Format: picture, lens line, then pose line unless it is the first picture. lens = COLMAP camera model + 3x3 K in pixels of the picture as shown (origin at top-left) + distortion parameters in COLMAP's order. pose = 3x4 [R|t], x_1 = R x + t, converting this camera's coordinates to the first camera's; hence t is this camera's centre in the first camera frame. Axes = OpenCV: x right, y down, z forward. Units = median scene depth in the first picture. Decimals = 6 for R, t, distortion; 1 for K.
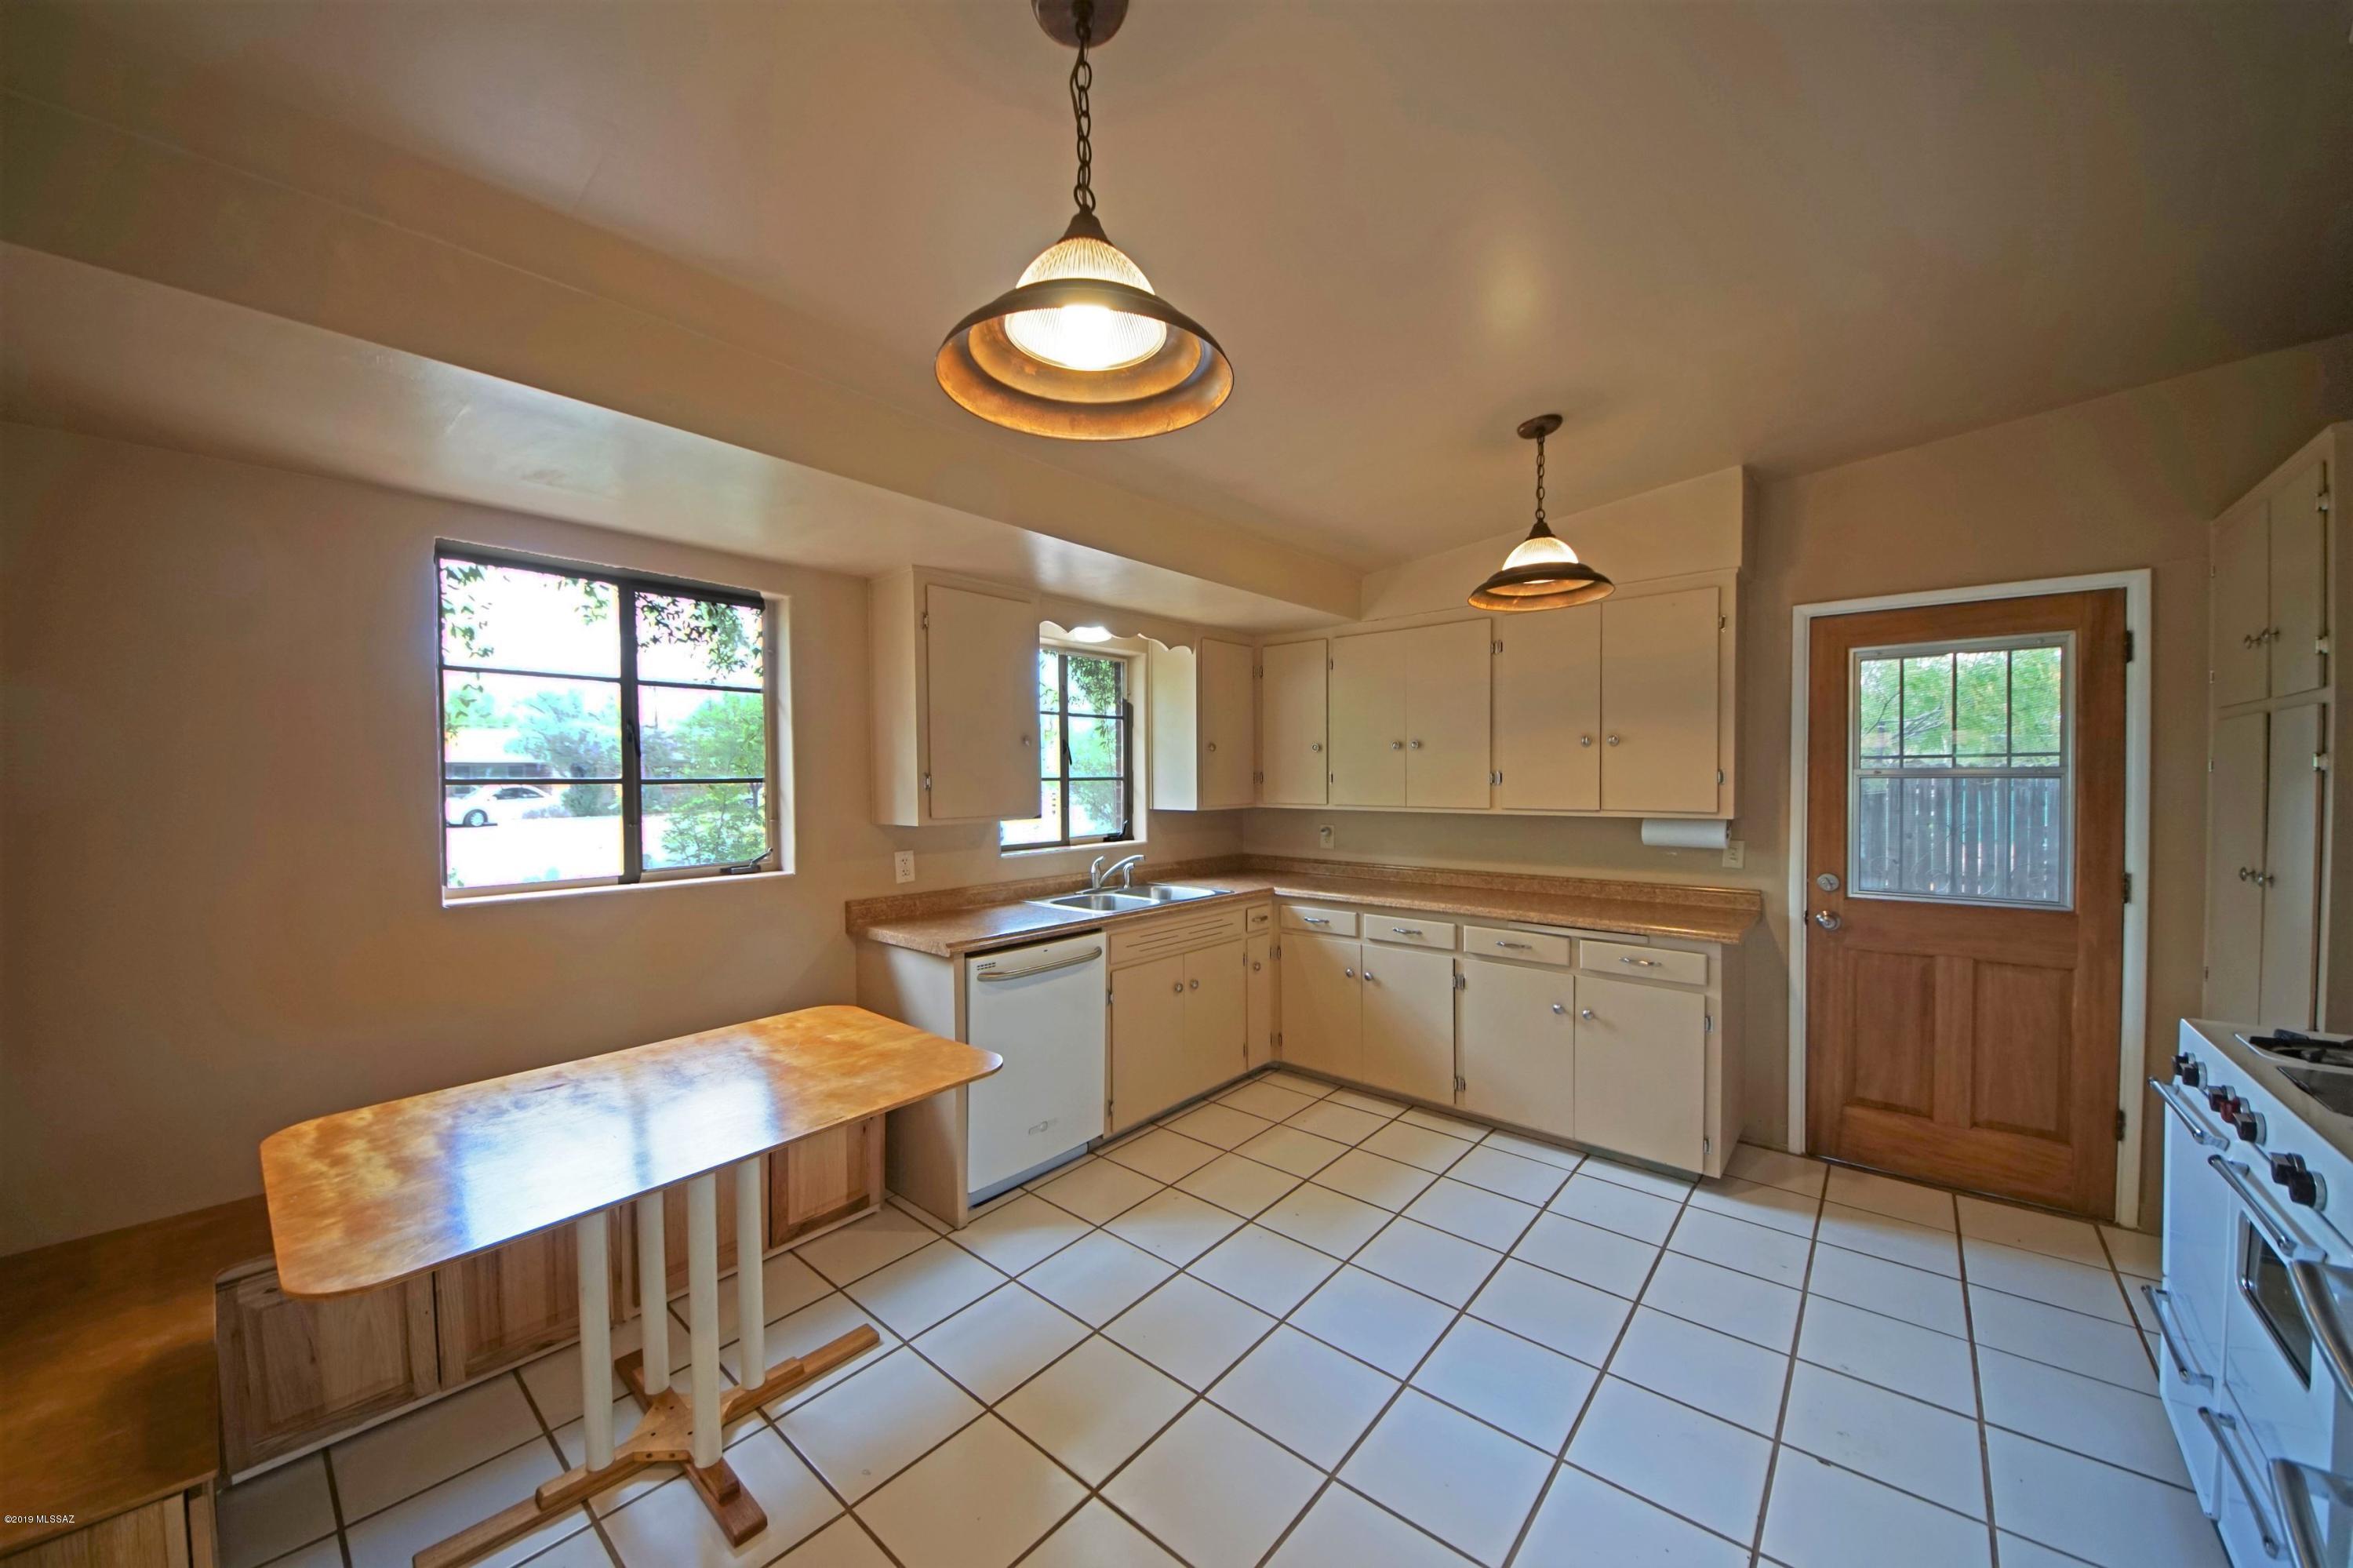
lens RADIAL K [[830.9, 0, 1171.4], [0, 830.9, 790.9], [0, 0, 1]] dist [0.000014, -0.000109]
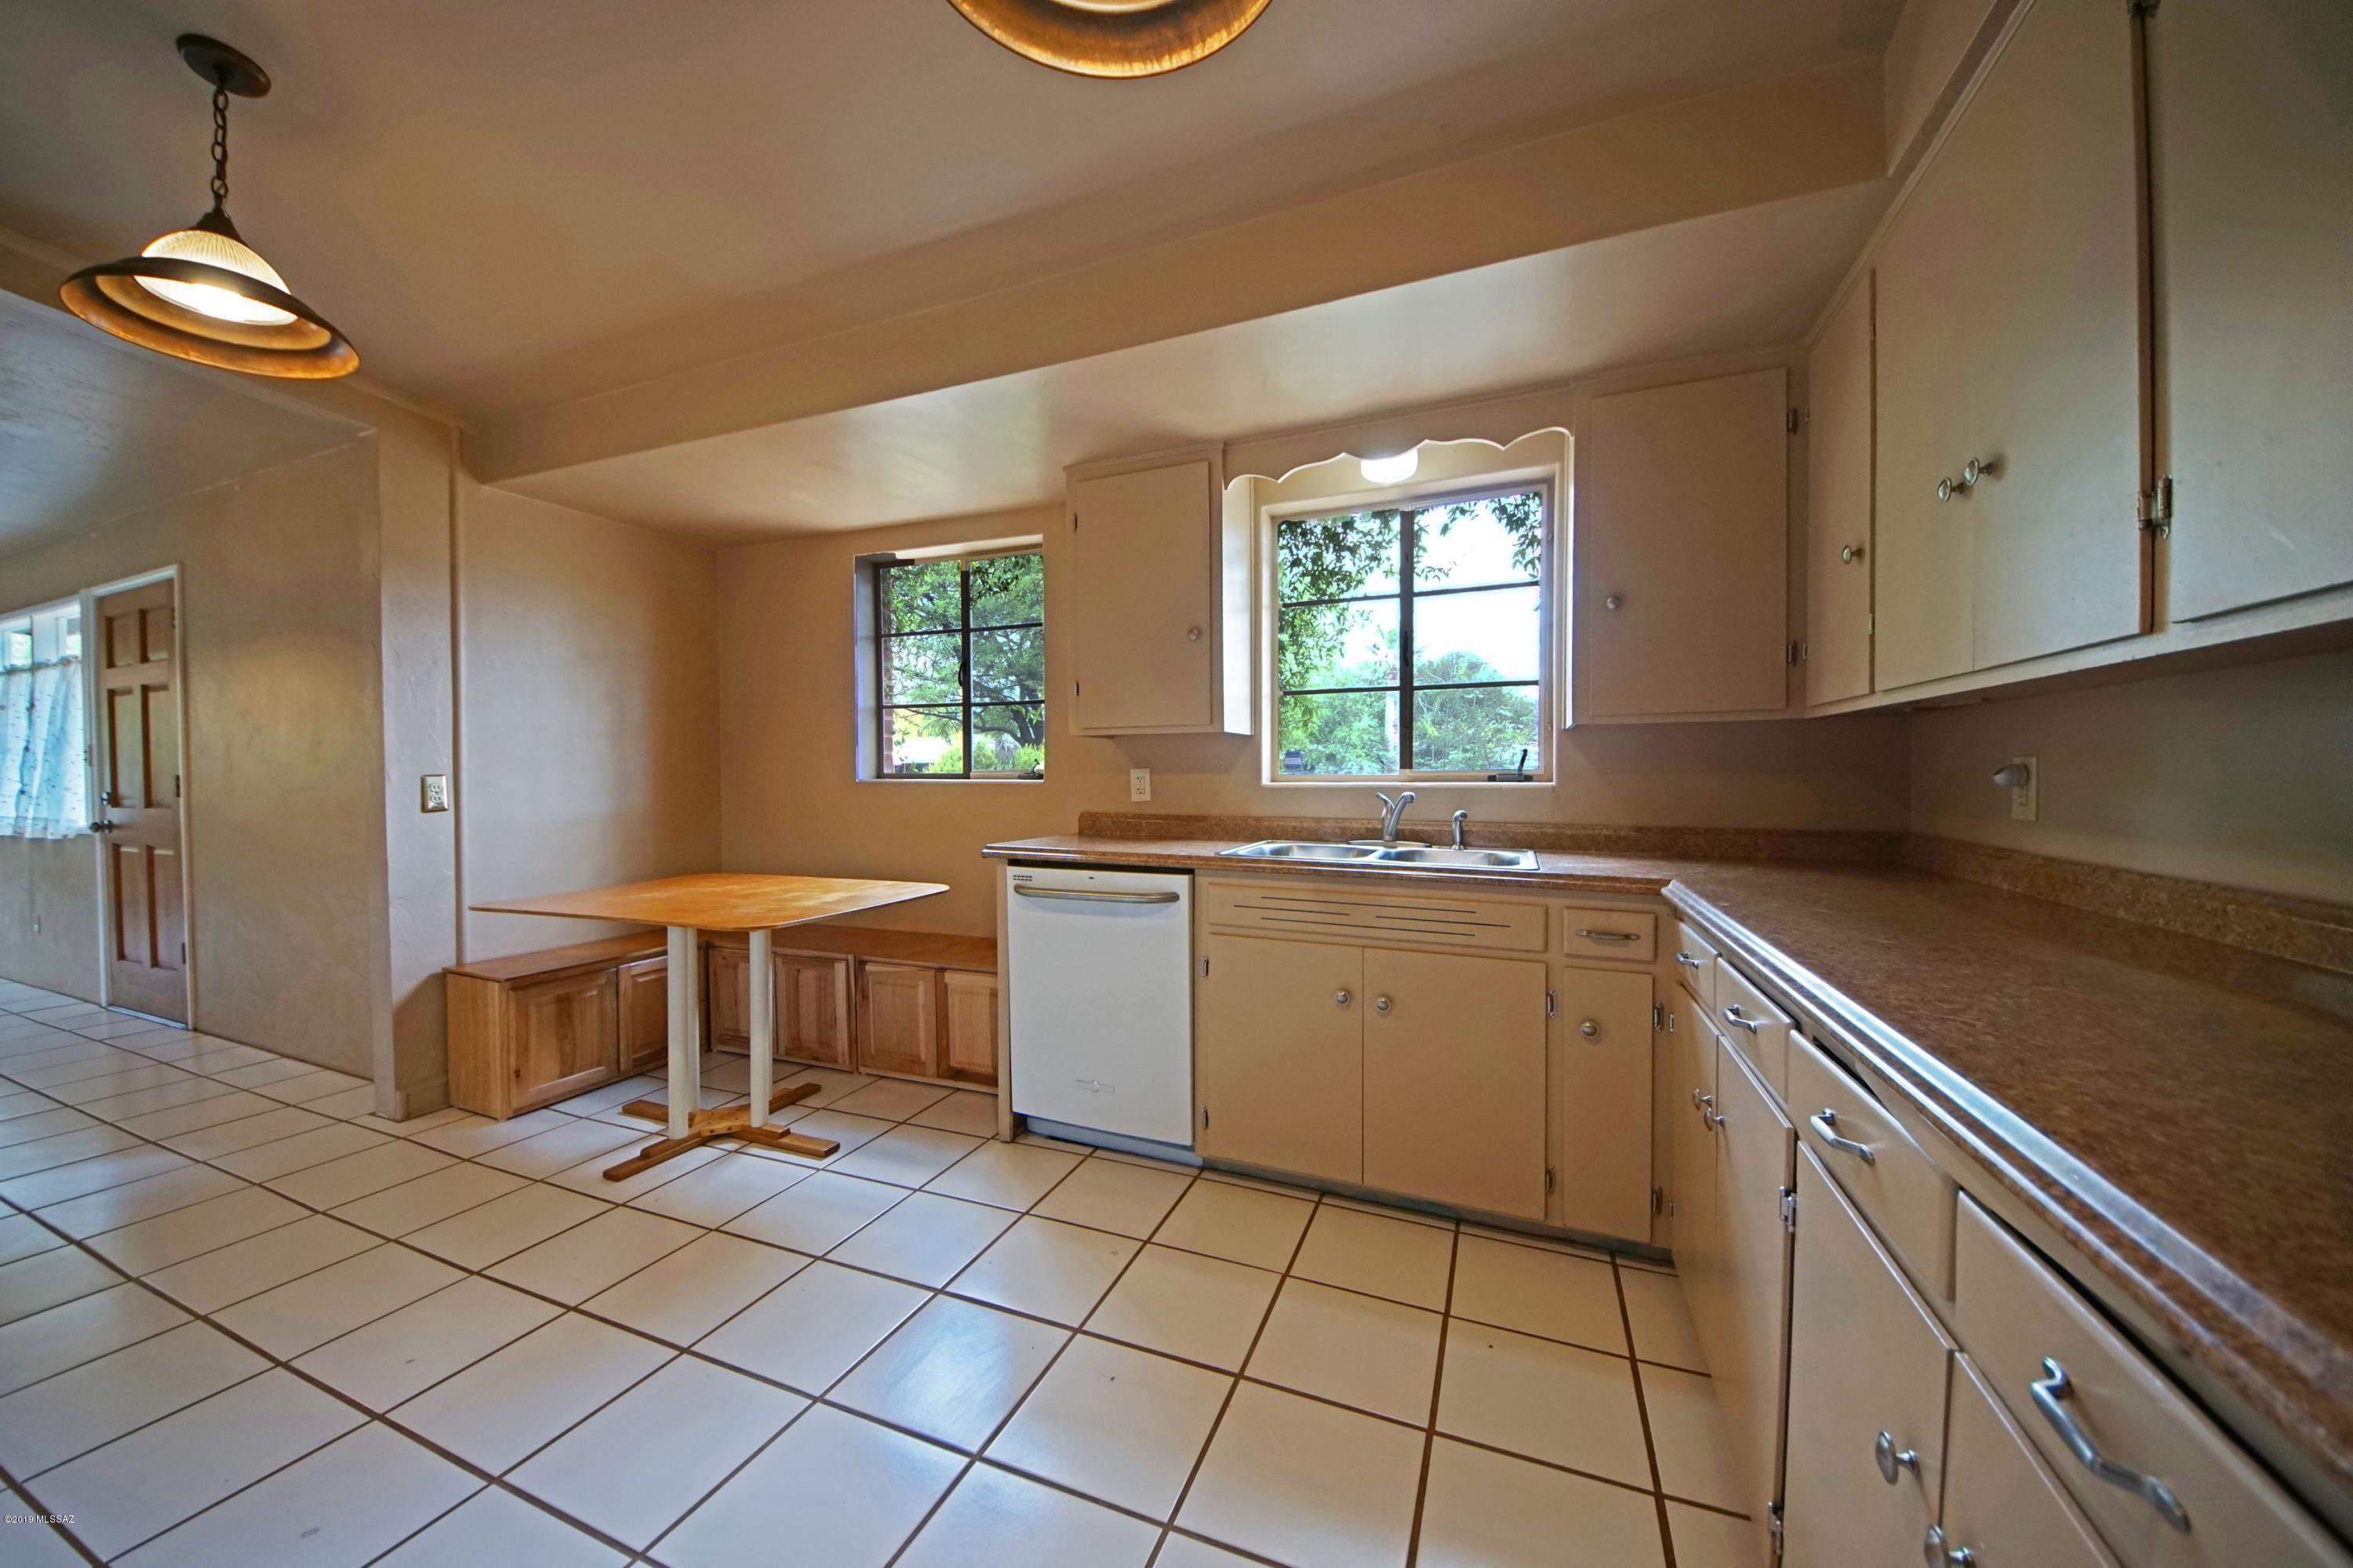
lens RADIAL K [[830.9, 0, 1171.4], [0, 830.9, 790.9], [0, 0, 1]] dist [0.000014, -0.000109]
pose [[0.303098, 0.024292, -0.952650, 0.624369], [-0.017795, 0.999645, 0.019829, 0.080924], [0.952793, 0.010942, 0.303422, 0.767193]]
